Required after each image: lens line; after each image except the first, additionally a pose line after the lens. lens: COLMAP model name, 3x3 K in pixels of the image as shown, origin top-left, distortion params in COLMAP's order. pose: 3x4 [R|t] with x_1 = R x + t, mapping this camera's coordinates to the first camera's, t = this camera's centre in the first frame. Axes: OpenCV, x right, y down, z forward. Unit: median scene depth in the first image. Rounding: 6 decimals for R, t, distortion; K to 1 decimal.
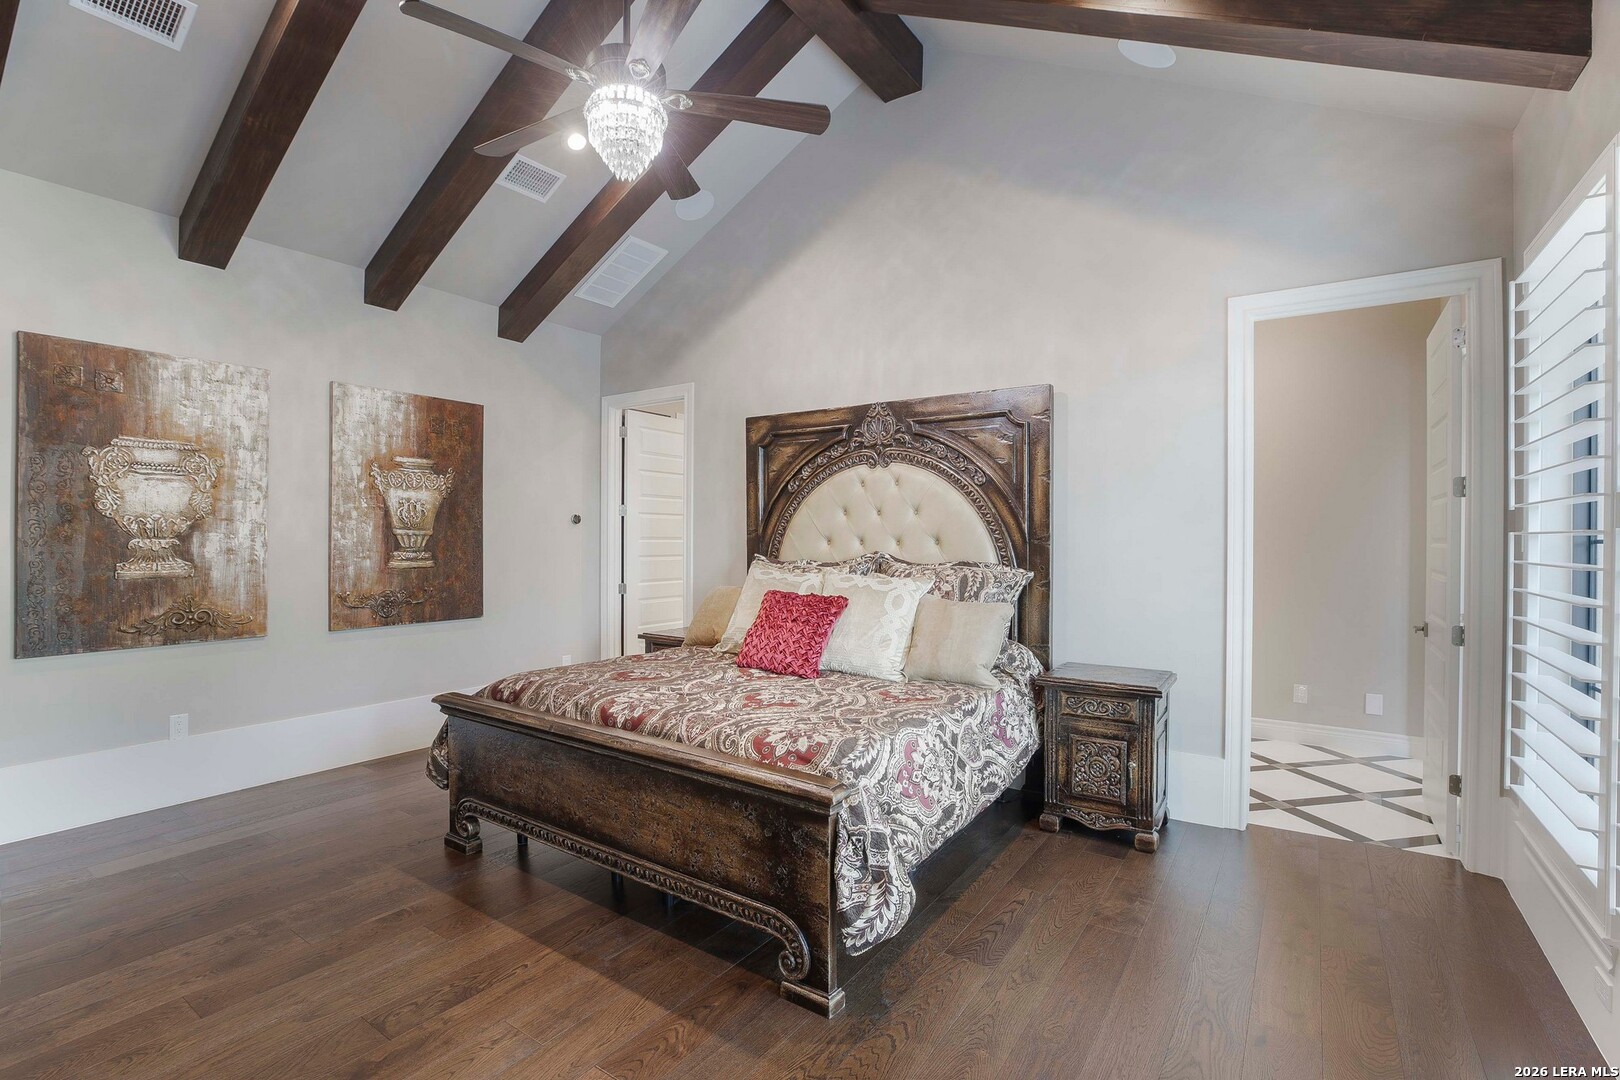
lens RADIAL K [[748.6, 0, 808.1], [0, 748.6, 539.1], [0, 0, 1]] dist [-0.045789, 0.012855]
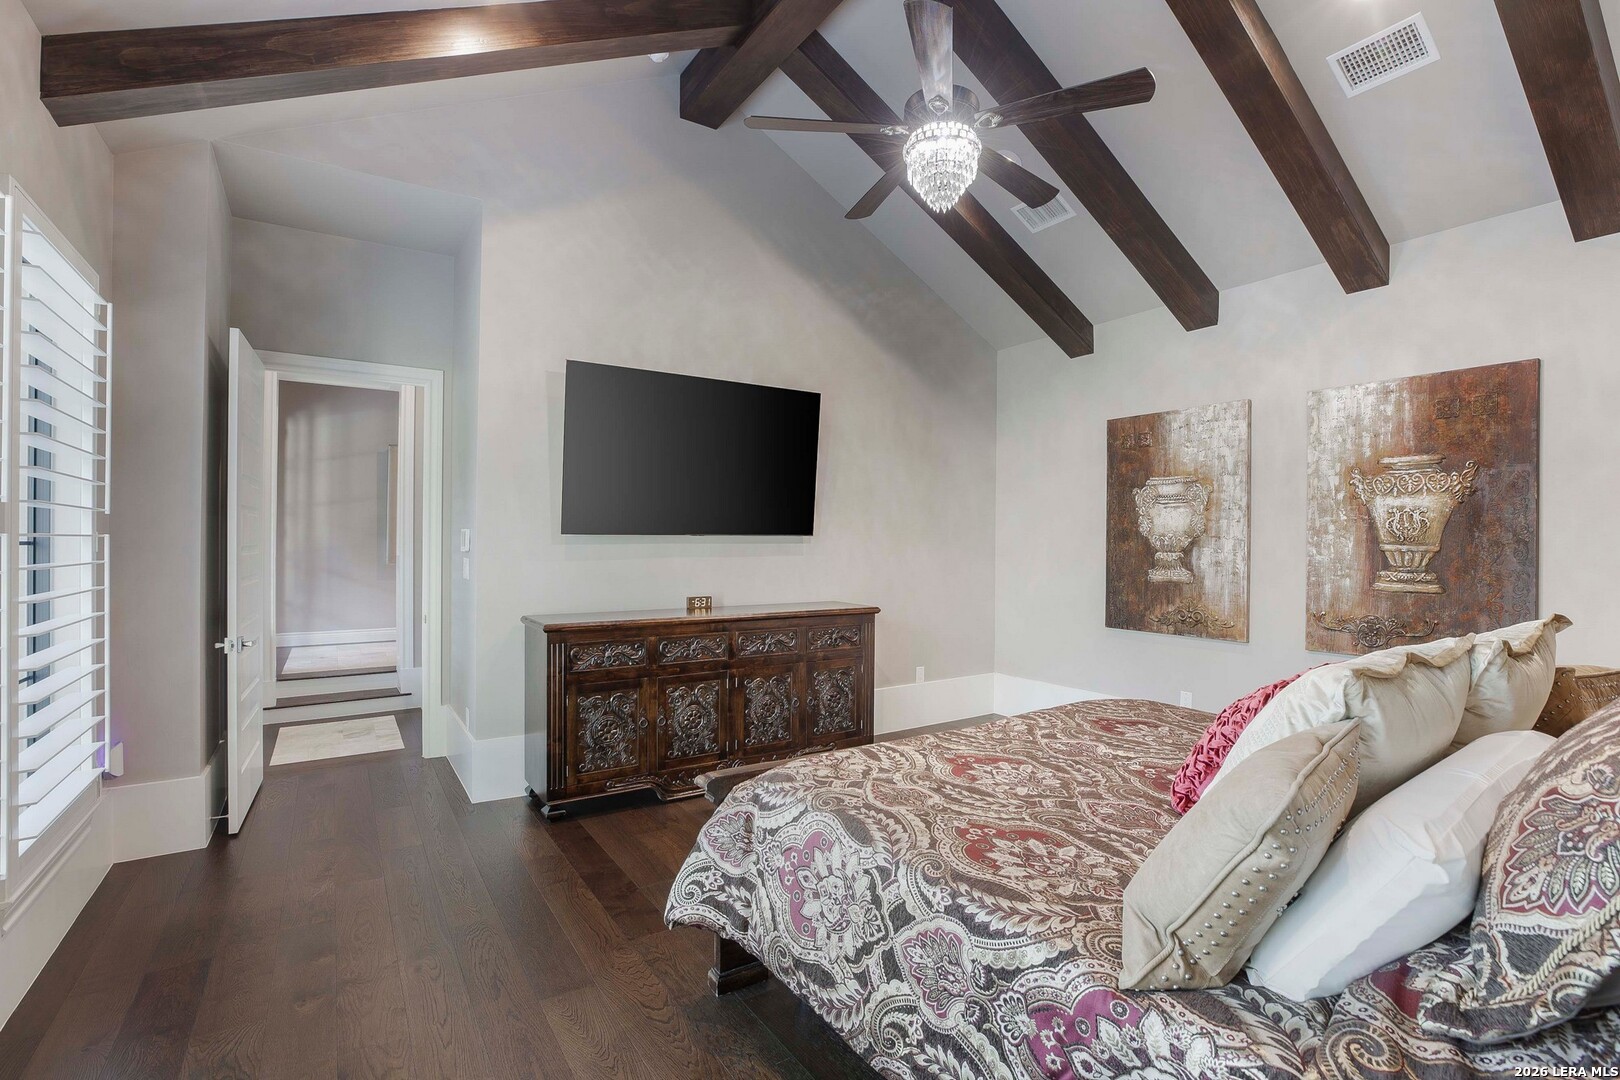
lens RADIAL K [[748.6, 0, 806.1], [0, 748.6, 537.5], [0, 0, 1]] dist [-0.045789, 0.012855]
pose [[-0.387657, -0.004867, -0.921791, 0.489904], [-0.003431, 0.999987, -0.003837, -0.016626], [0.921797, 0.001675, -0.387669, 0.754931]]
